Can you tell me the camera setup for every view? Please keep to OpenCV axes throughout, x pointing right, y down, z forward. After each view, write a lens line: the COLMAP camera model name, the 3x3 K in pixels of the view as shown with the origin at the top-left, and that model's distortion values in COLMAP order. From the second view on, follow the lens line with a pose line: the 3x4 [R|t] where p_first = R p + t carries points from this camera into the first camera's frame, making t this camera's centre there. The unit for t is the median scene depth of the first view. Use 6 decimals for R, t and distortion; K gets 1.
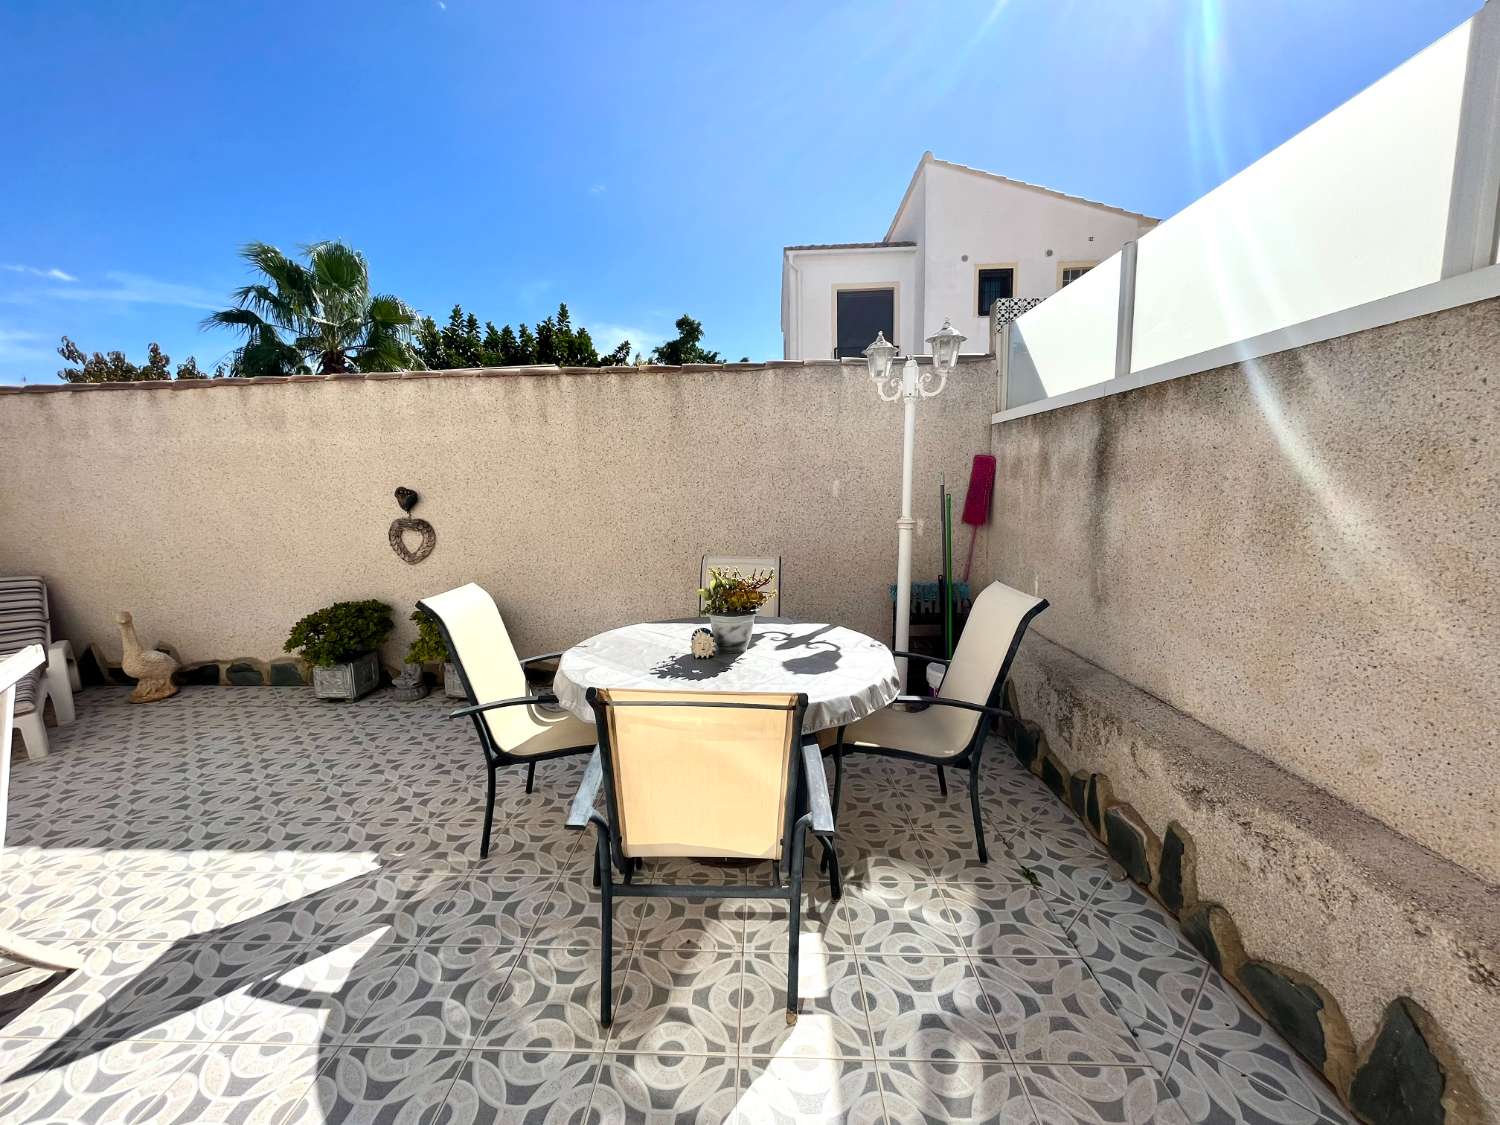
lens RADIAL K [[604.4, 0, 750.0], [0, 604.4, 562.5], [0, 0, 1]] dist [-0.002171, 0.000465]
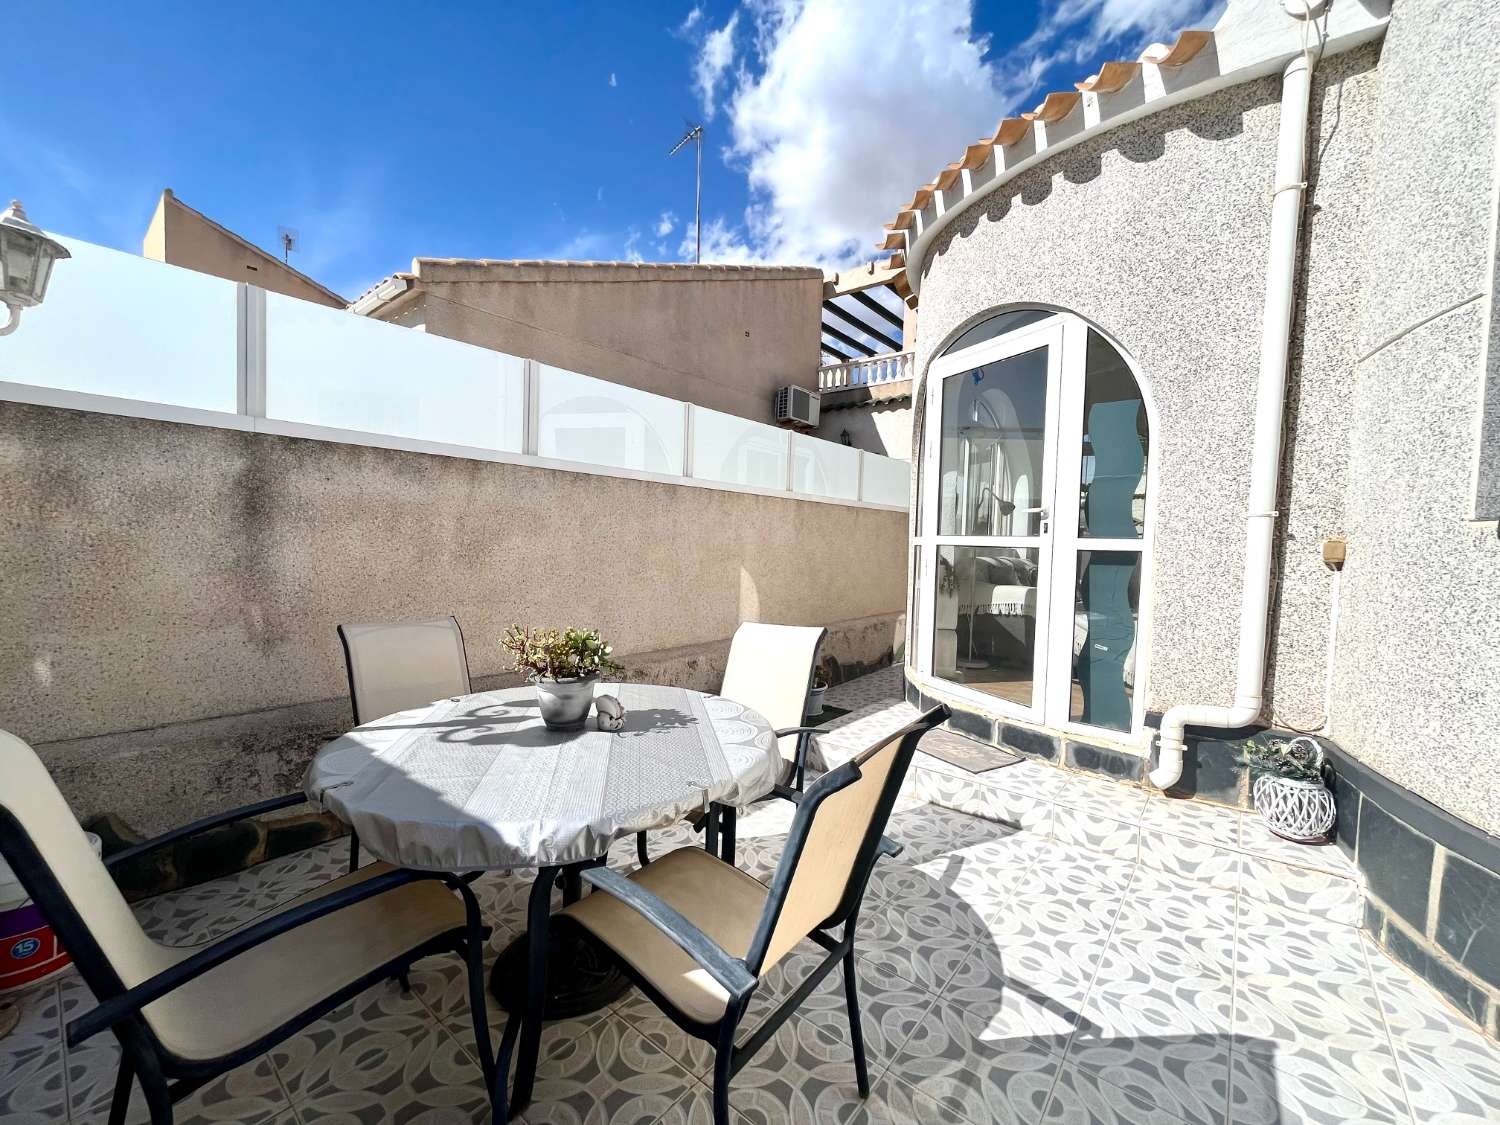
lens RADIAL K [[604.4, 0, 750.0], [0, 604.4, 562.5], [0, 0, 1]] dist [-0.002171, 0.000465]
pose [[-0.787113, -0.023017, 0.616379, -0.816172], [0.067651, 0.990053, 0.123360, -0.175319], [-0.613087, 0.138797, -0.777727, 1.683541]]
